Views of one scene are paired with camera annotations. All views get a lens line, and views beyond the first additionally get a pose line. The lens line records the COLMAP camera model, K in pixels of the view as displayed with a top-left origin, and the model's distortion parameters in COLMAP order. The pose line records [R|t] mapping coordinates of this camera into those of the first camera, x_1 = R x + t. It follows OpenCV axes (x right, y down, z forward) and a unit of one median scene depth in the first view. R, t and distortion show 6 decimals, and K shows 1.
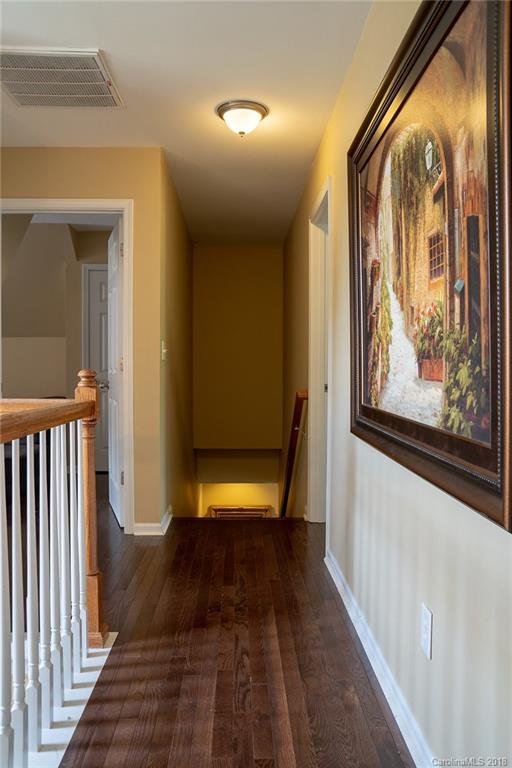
lens RADIAL K [[607.1, 0, 256.0], [0, 607.1, 384.0], [0, 0, 1]] dist [-0.005087, -0.001614]
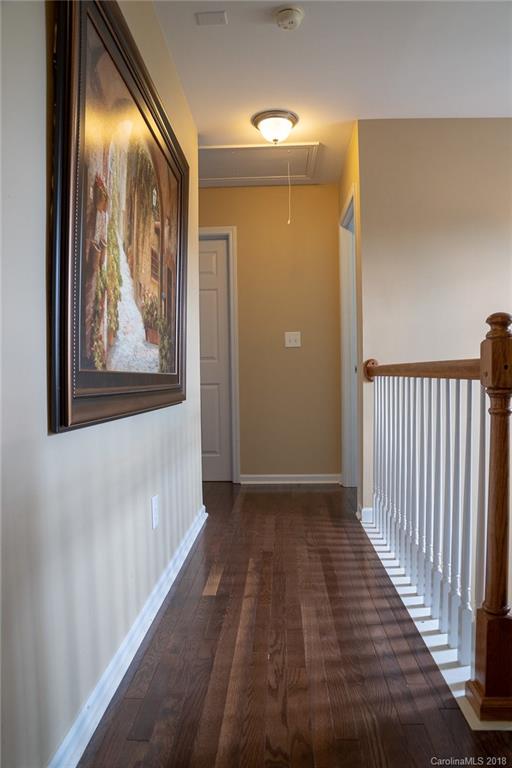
lens RADIAL K [[537.5, 0, 256.7], [0, 537.5, 389.6], [0, 0, 1]] dist [-0.125571, 0.089717]
pose [[-0.997205, 0.006490, 0.074435, -0.061430], [0.010615, 0.998421, 0.055158, 0.033931], [-0.073960, 0.055794, -0.995699, 2.055578]]
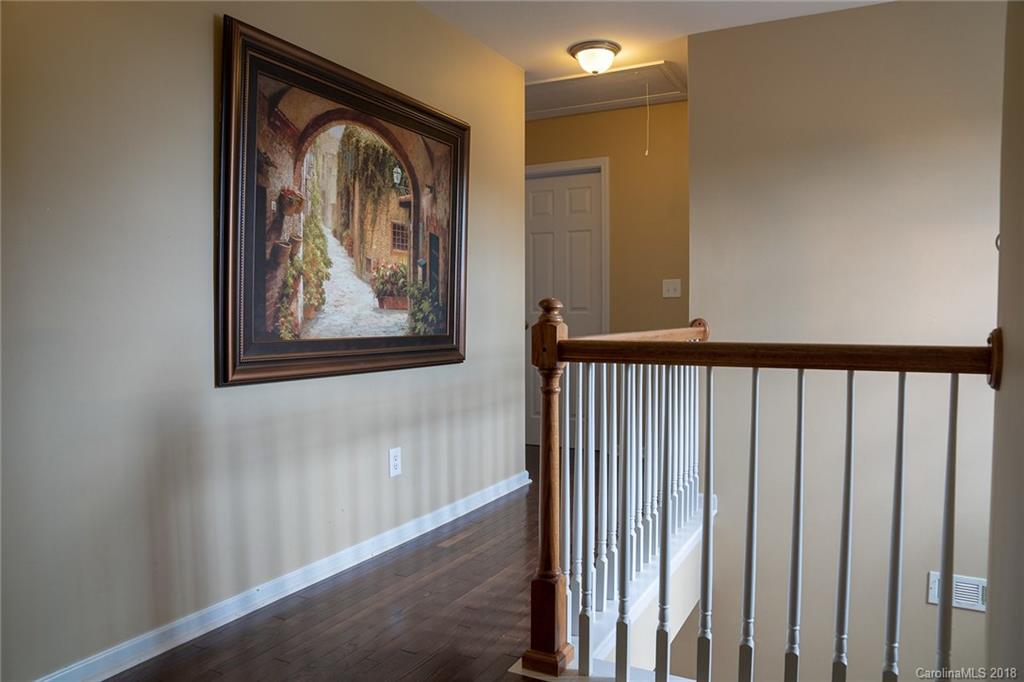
lens RADIAL K [[716.7, 0, 508.5], [0, 716.7, 344.7], [0, 0, 1]] dist [-0.125571, 0.089717]
pose [[-0.871998, -0.023998, 0.488922, -0.838246], [0.011013, 0.997583, 0.068607, -0.035915], [-0.489386, 0.065210, -0.869626, 2.270744]]
